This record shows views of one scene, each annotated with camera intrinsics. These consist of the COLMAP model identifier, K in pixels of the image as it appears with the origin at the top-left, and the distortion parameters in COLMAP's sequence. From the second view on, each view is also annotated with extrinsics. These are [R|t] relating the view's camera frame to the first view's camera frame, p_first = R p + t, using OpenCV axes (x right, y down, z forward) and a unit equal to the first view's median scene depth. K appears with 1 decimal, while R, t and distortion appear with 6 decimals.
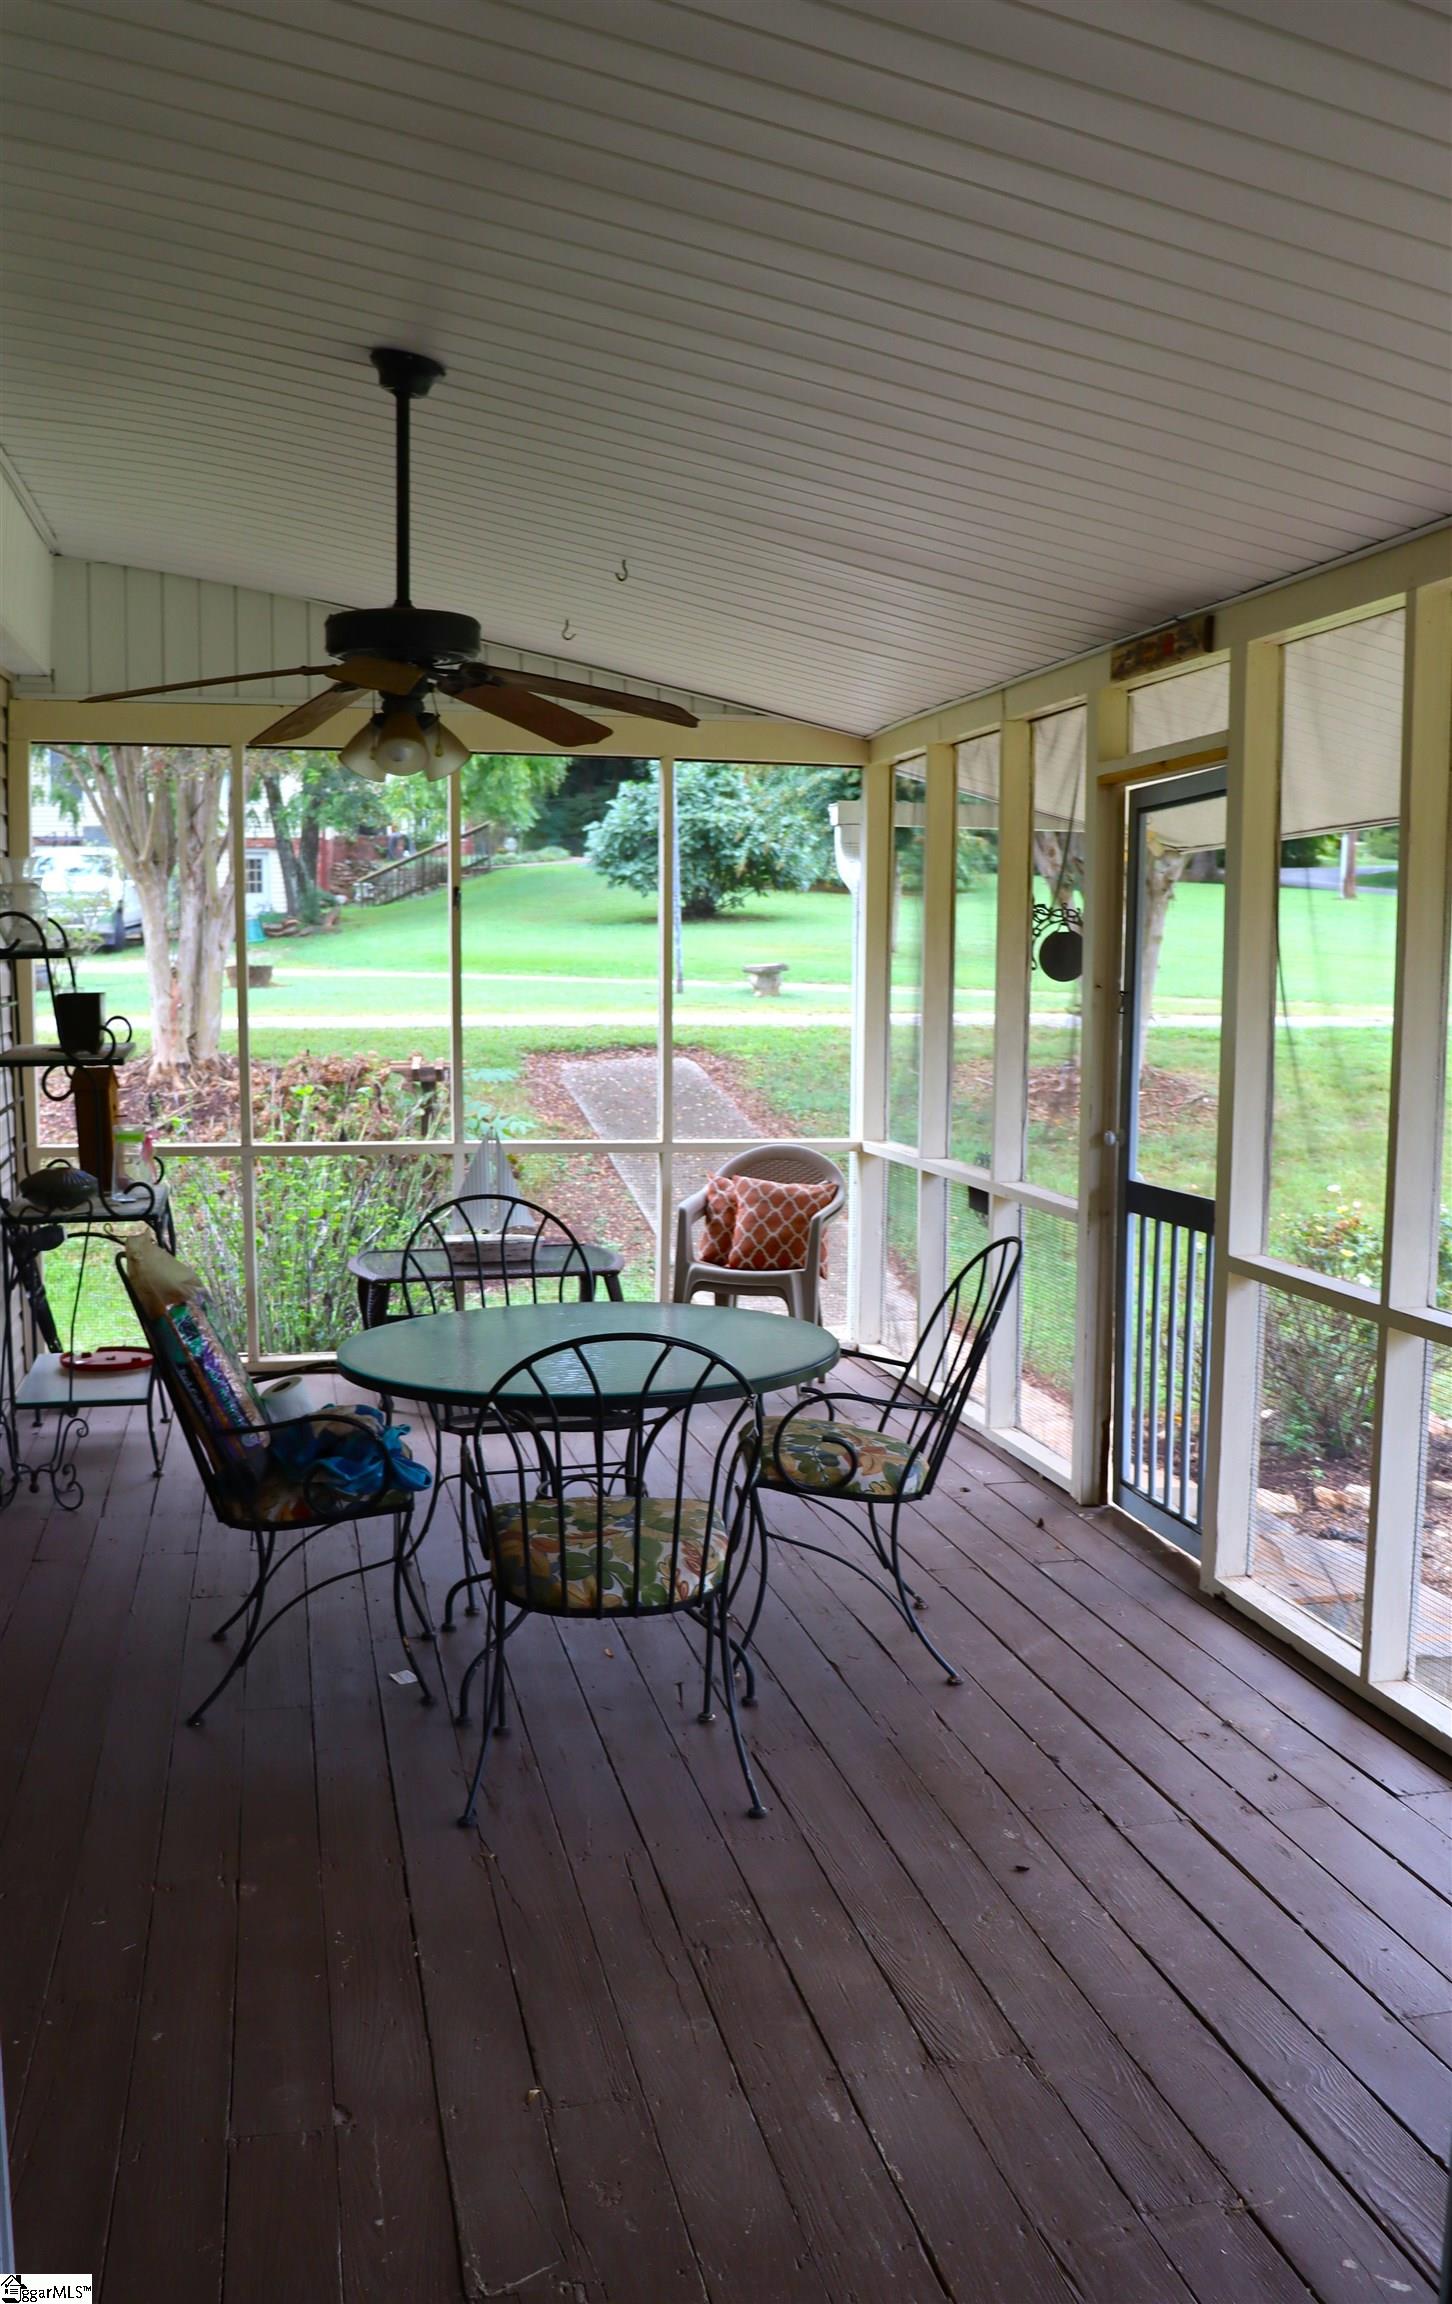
lens RADIAL K [[1902.5, 0, 730.6], [0, 1902.5, 1191.0], [0, 0, 1]] dist [-0.088780, 0.004492]
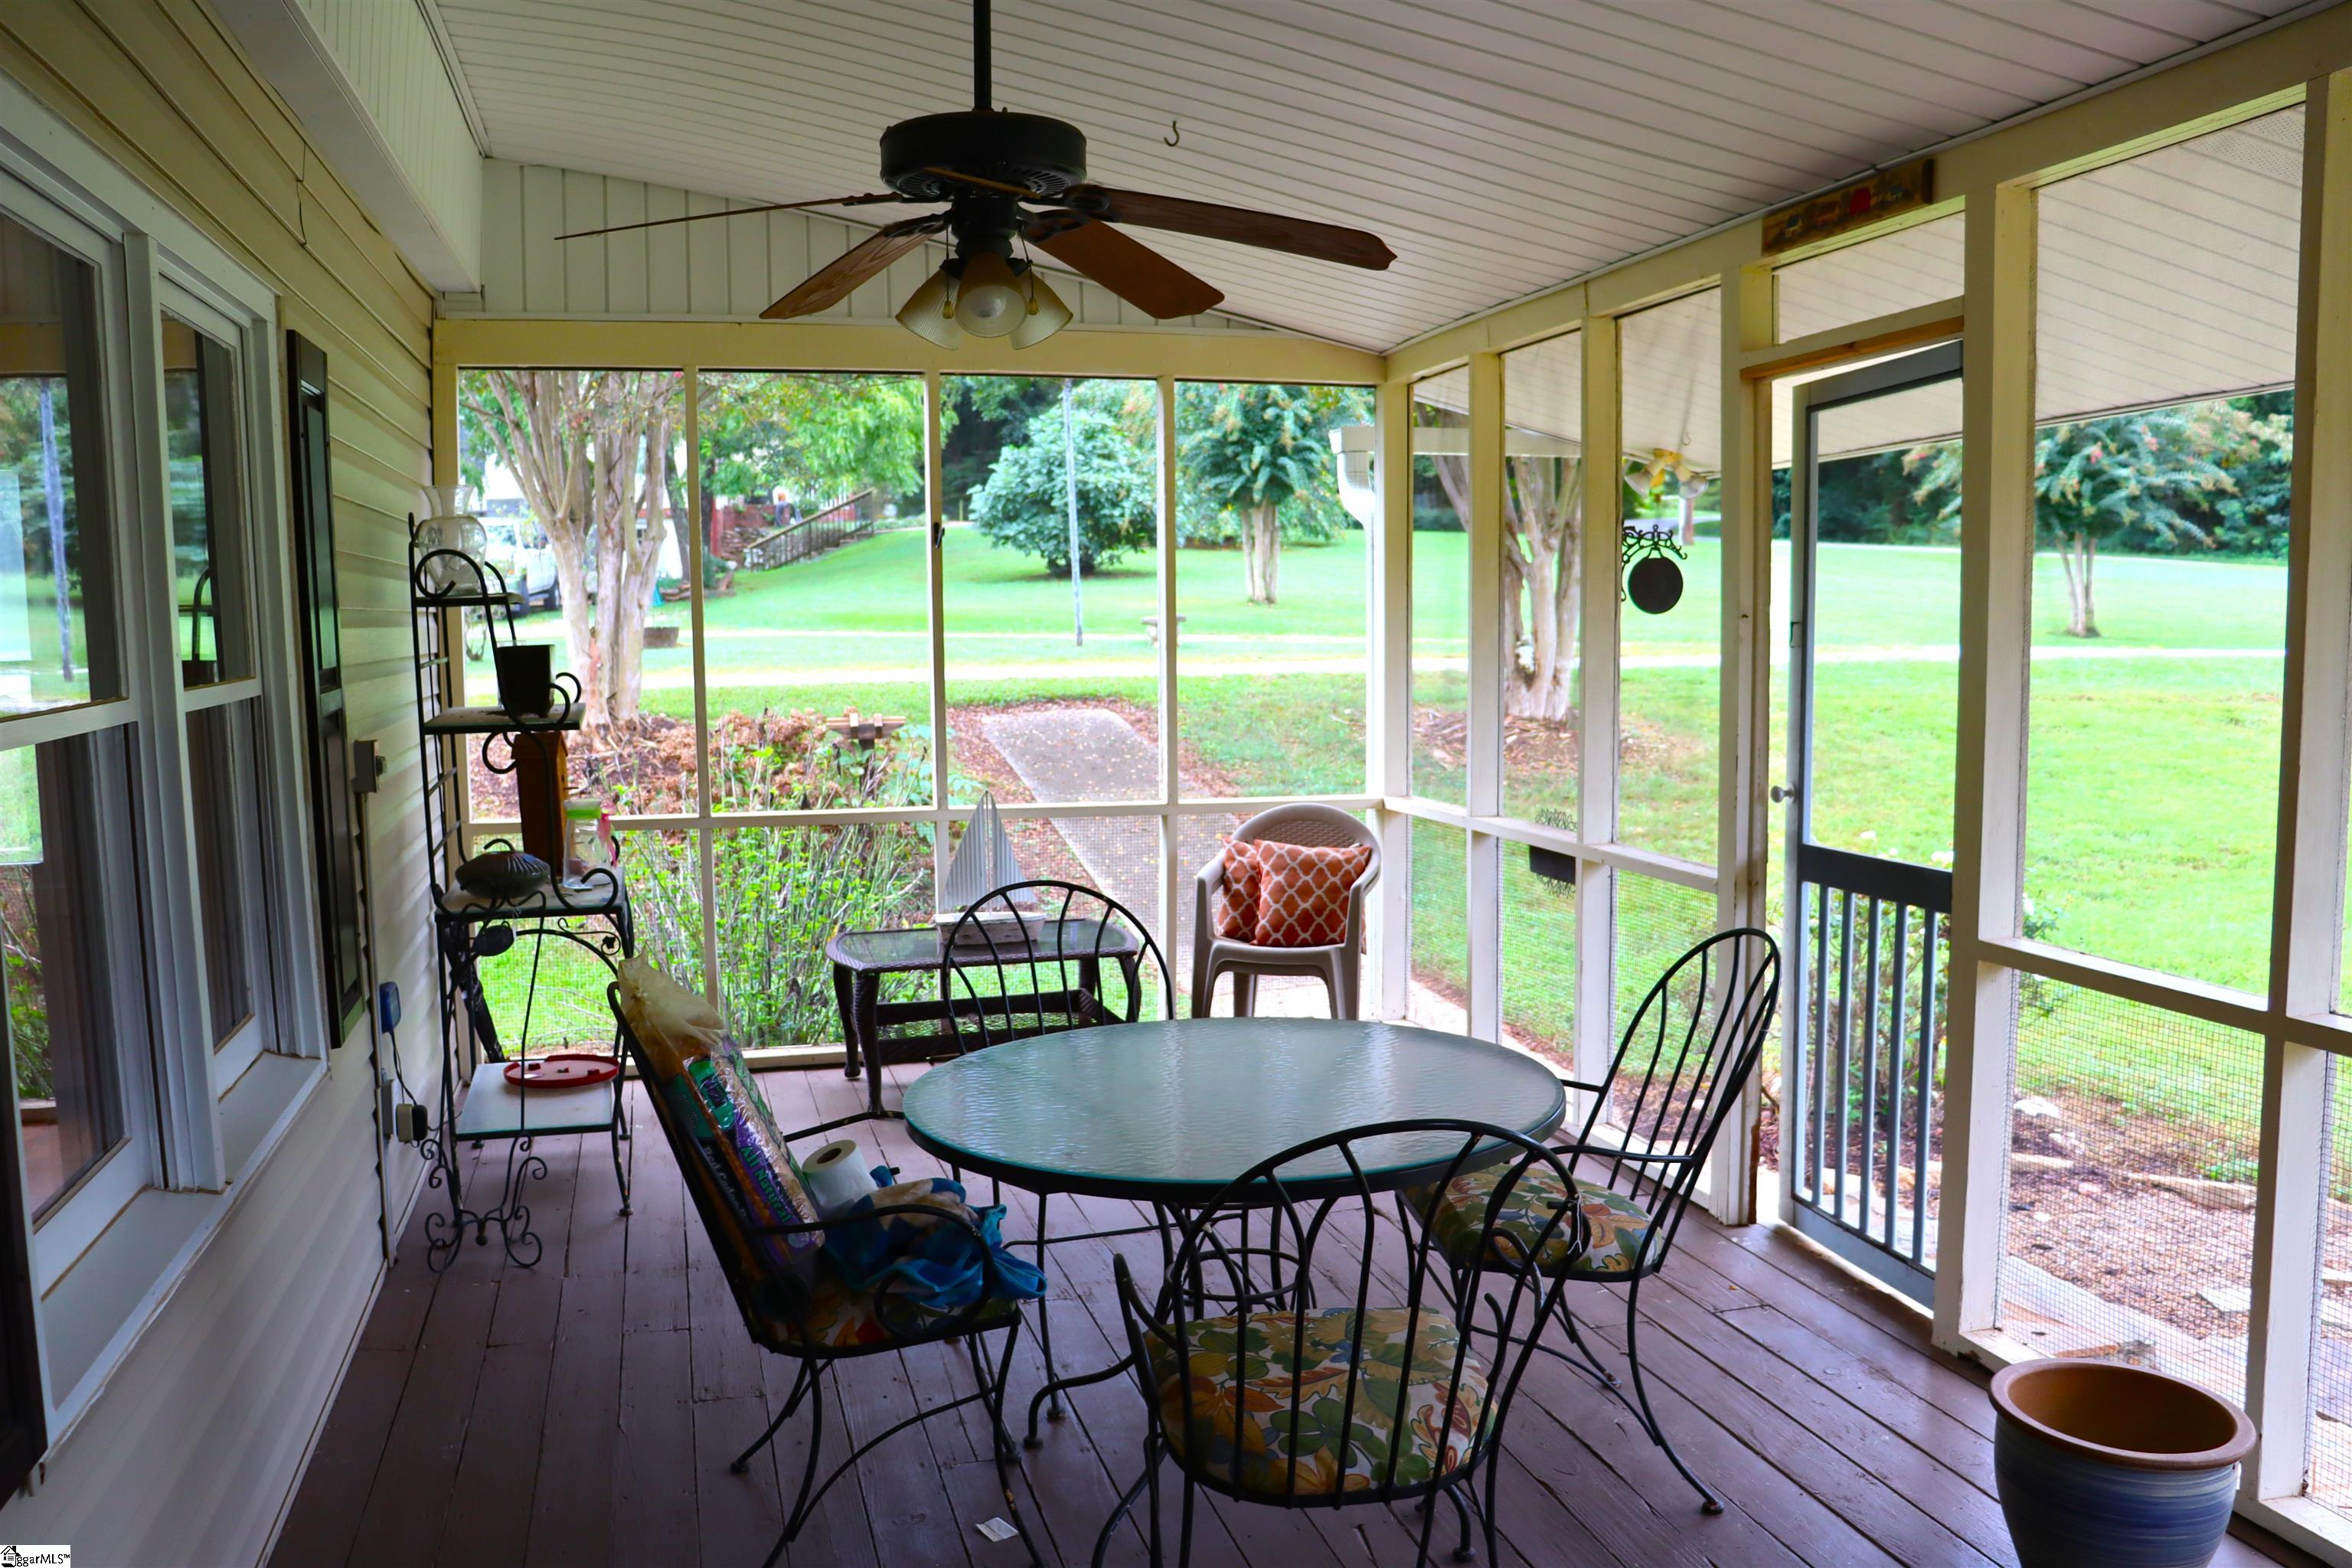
lens RADIAL K [[1859.9, 0, 1176.0], [0, 1859.9, 784.0], [0, 0, 1]] dist [-0.141763, 0.133382]
pose [[0.999457, -0.019993, 0.026203, -0.070342], [0.020745, 0.999371, -0.028762, -0.012119], [-0.025612, 0.029290, 0.999243, 0.158613]]
